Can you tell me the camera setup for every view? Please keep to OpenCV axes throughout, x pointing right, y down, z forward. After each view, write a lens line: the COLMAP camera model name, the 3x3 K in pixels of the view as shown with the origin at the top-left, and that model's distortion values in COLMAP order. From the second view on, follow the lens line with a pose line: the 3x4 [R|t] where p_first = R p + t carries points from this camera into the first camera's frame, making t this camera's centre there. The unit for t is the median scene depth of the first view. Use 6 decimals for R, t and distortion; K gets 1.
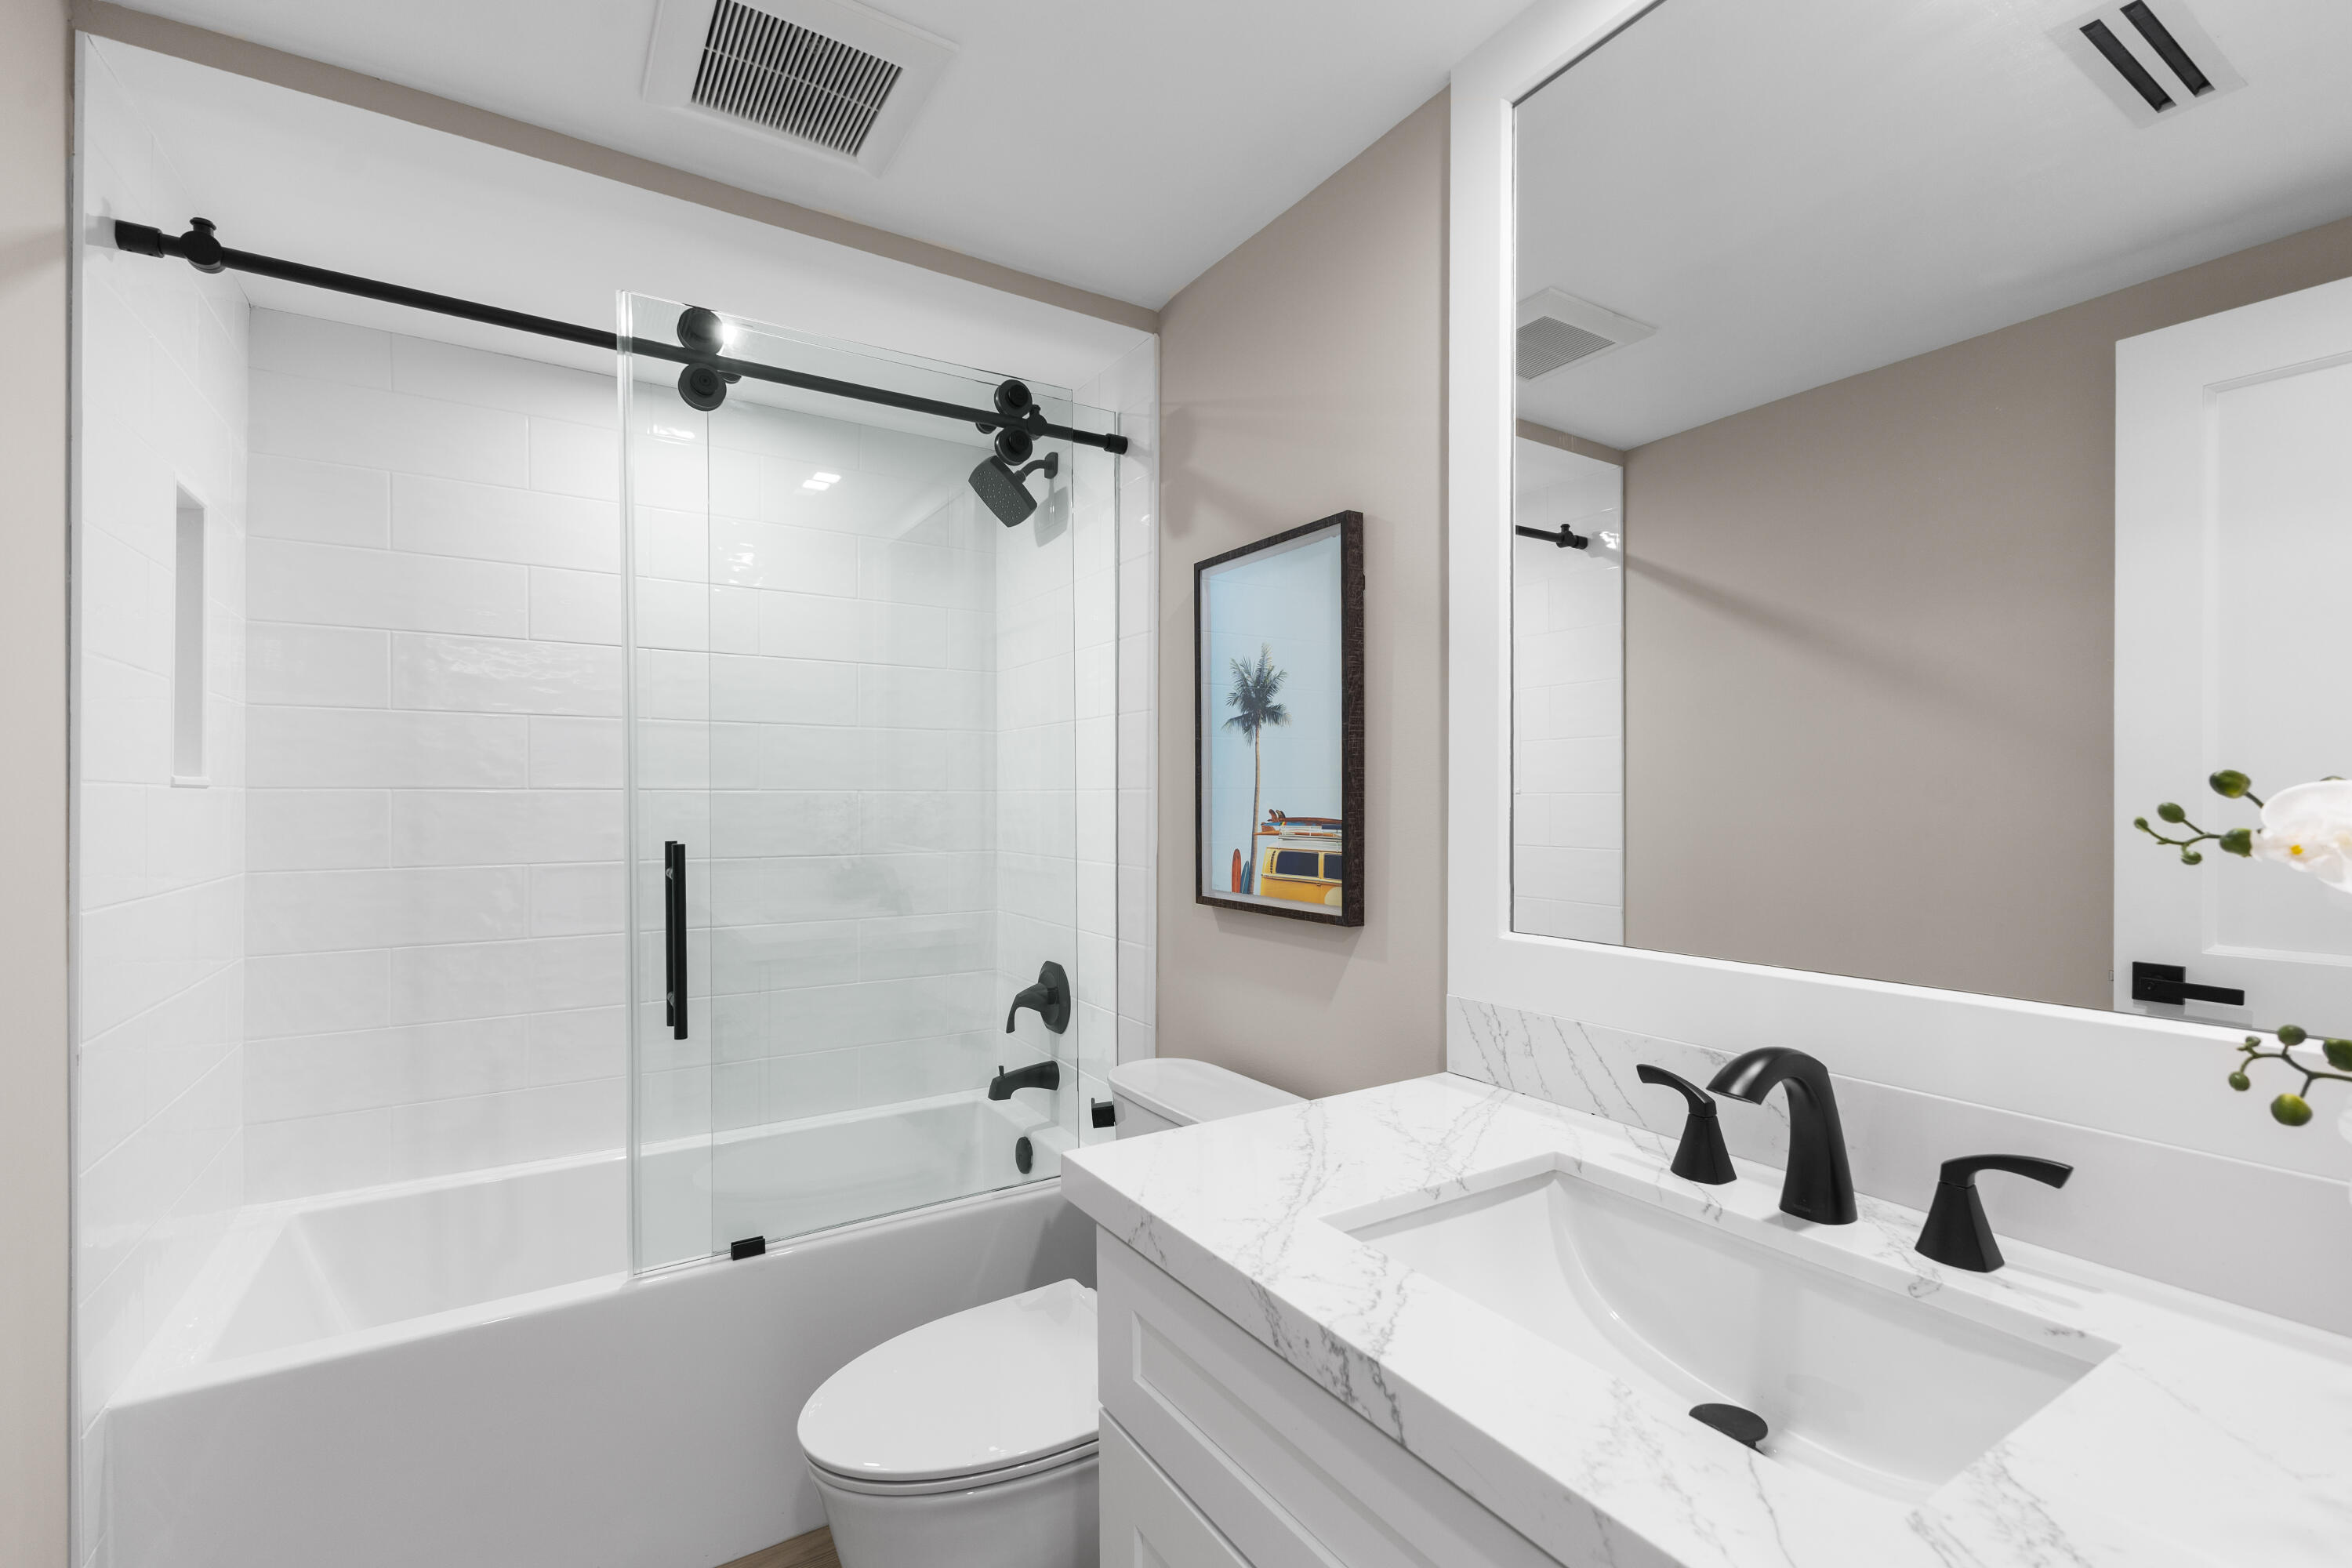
lens RADIAL K [[1007.8, 0, 1178.7], [0, 1007.8, 781.8], [0, 0, 1]] dist [0.008567, -0.000399]
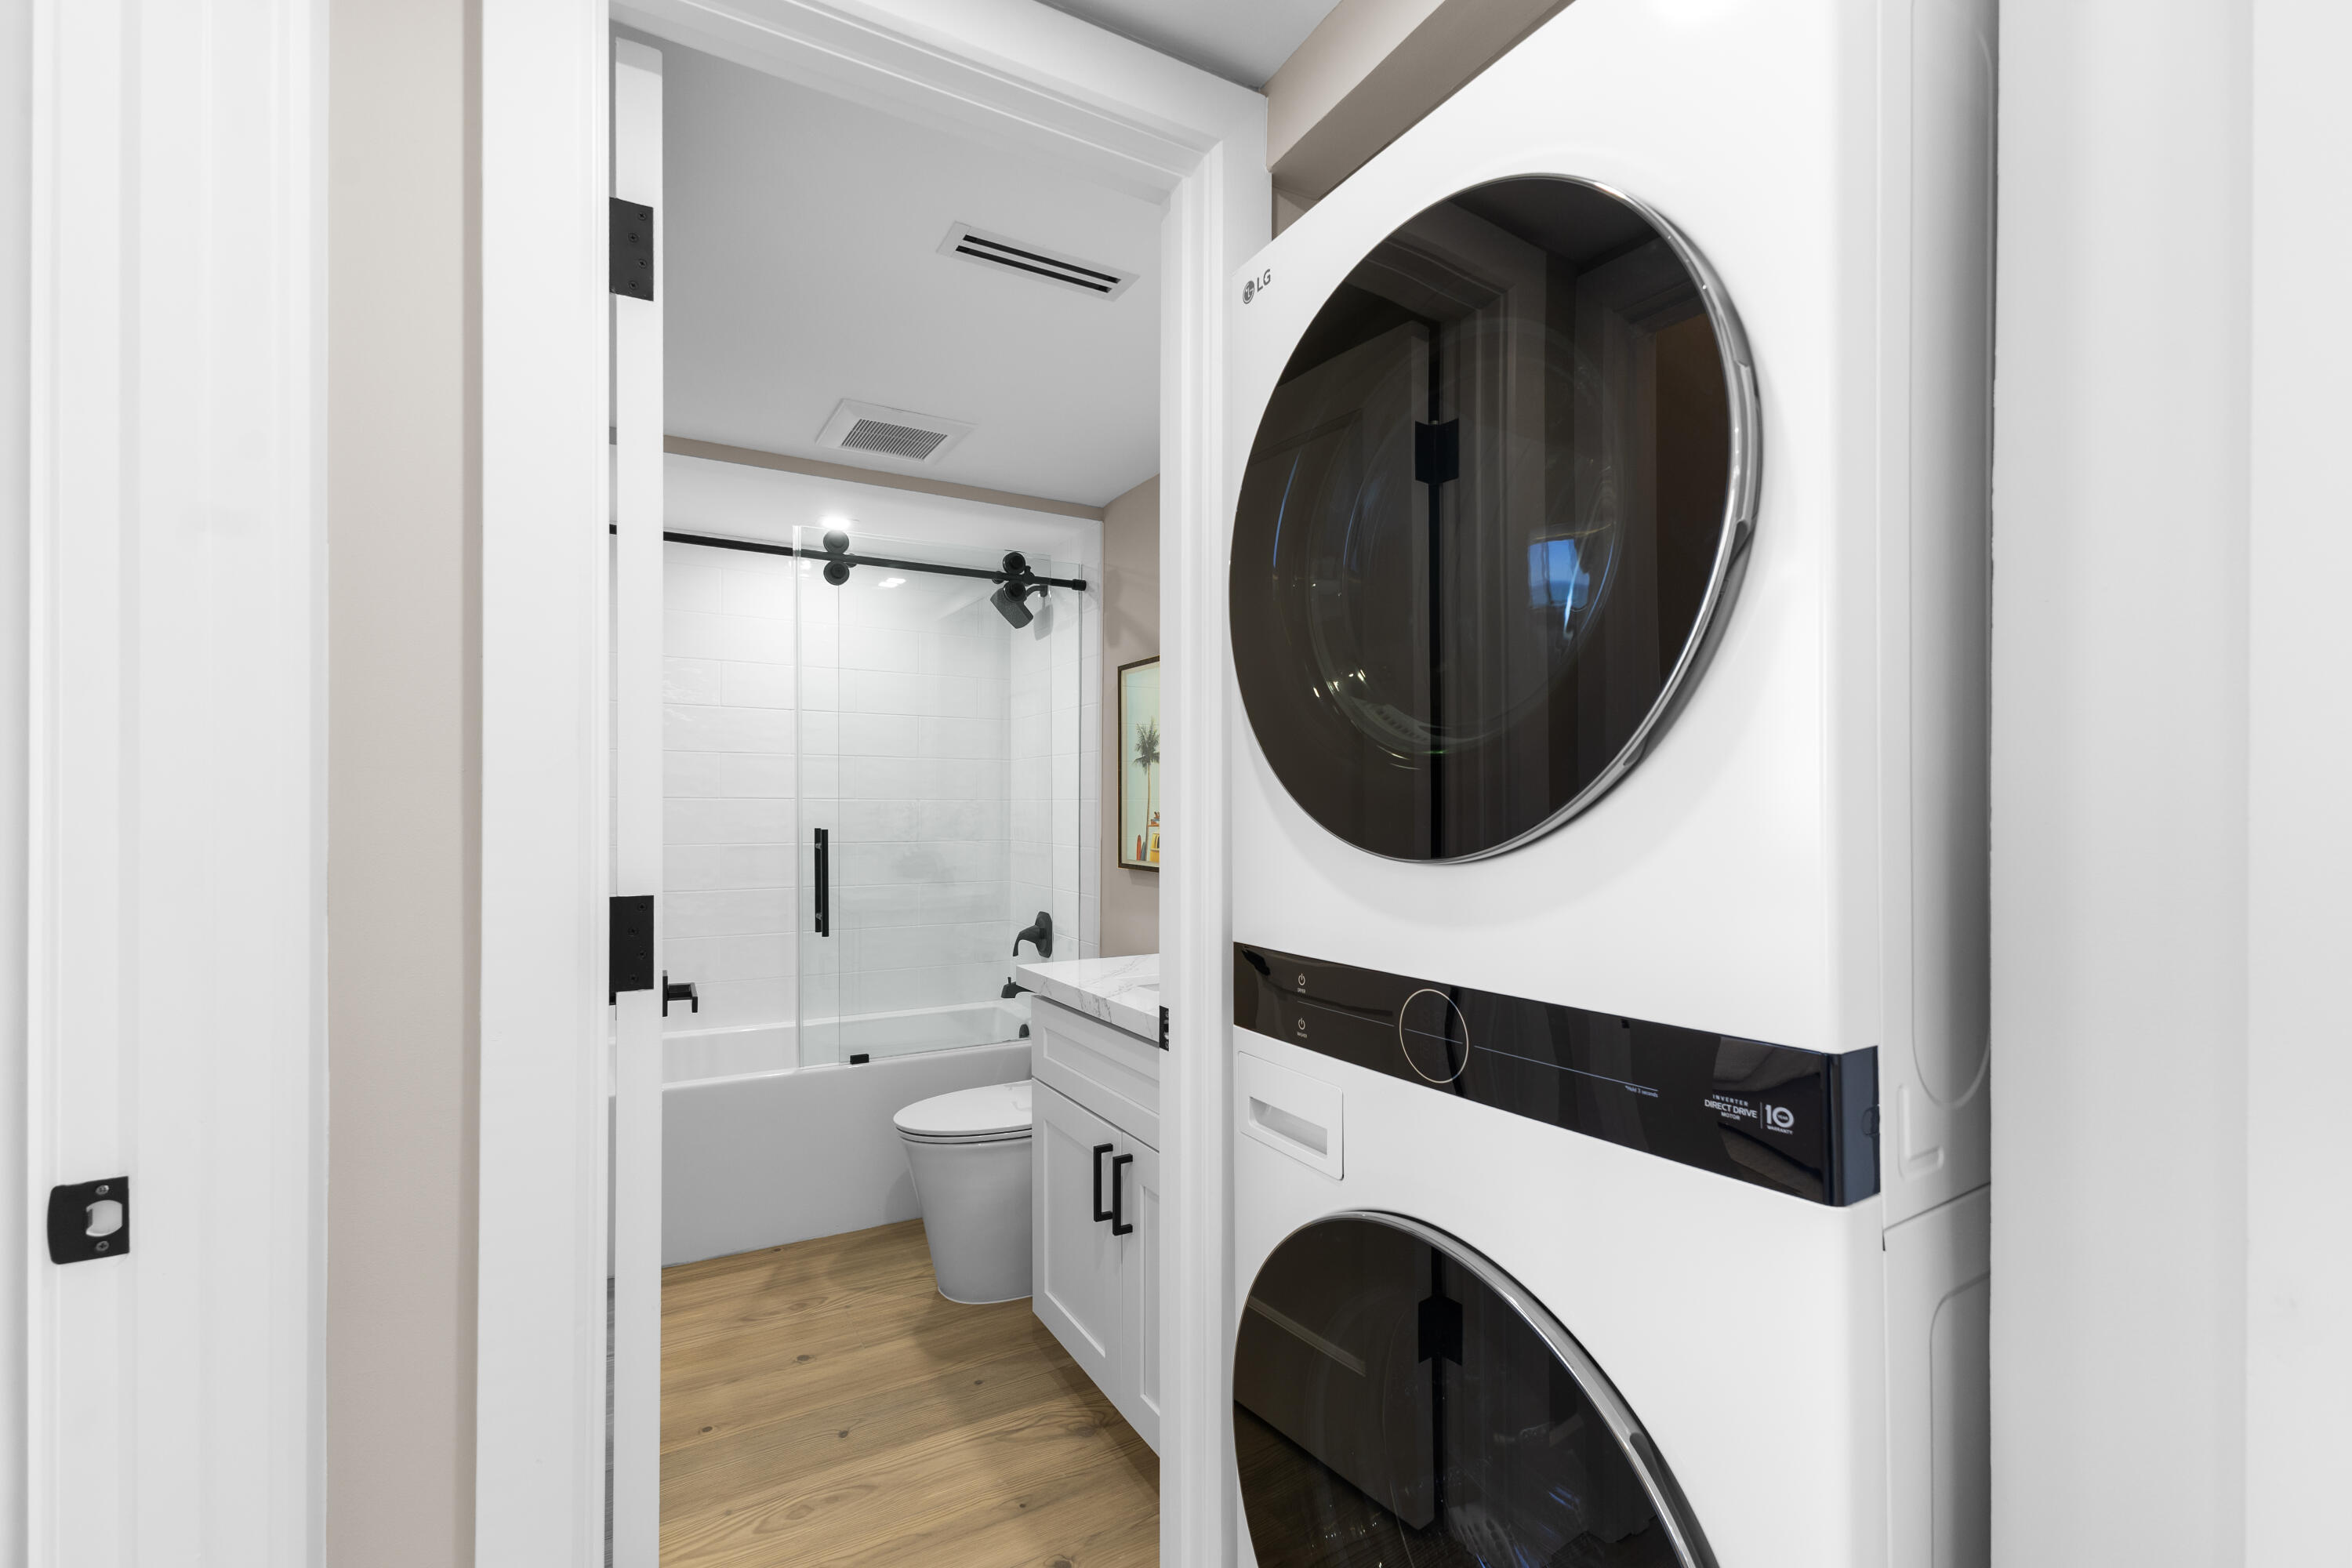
lens RADIAL K [[1001.9, 0, 1165.0], [0, 1001.9, 792.6], [0, 0, 1]] dist [0.011781, 0.000129]
pose [[0.998345, 0.004530, -0.057323, 0.177015], [-0.004486, 0.999990, 0.000890, -0.006345], [0.057326, -0.000631, 0.998355, -0.621581]]
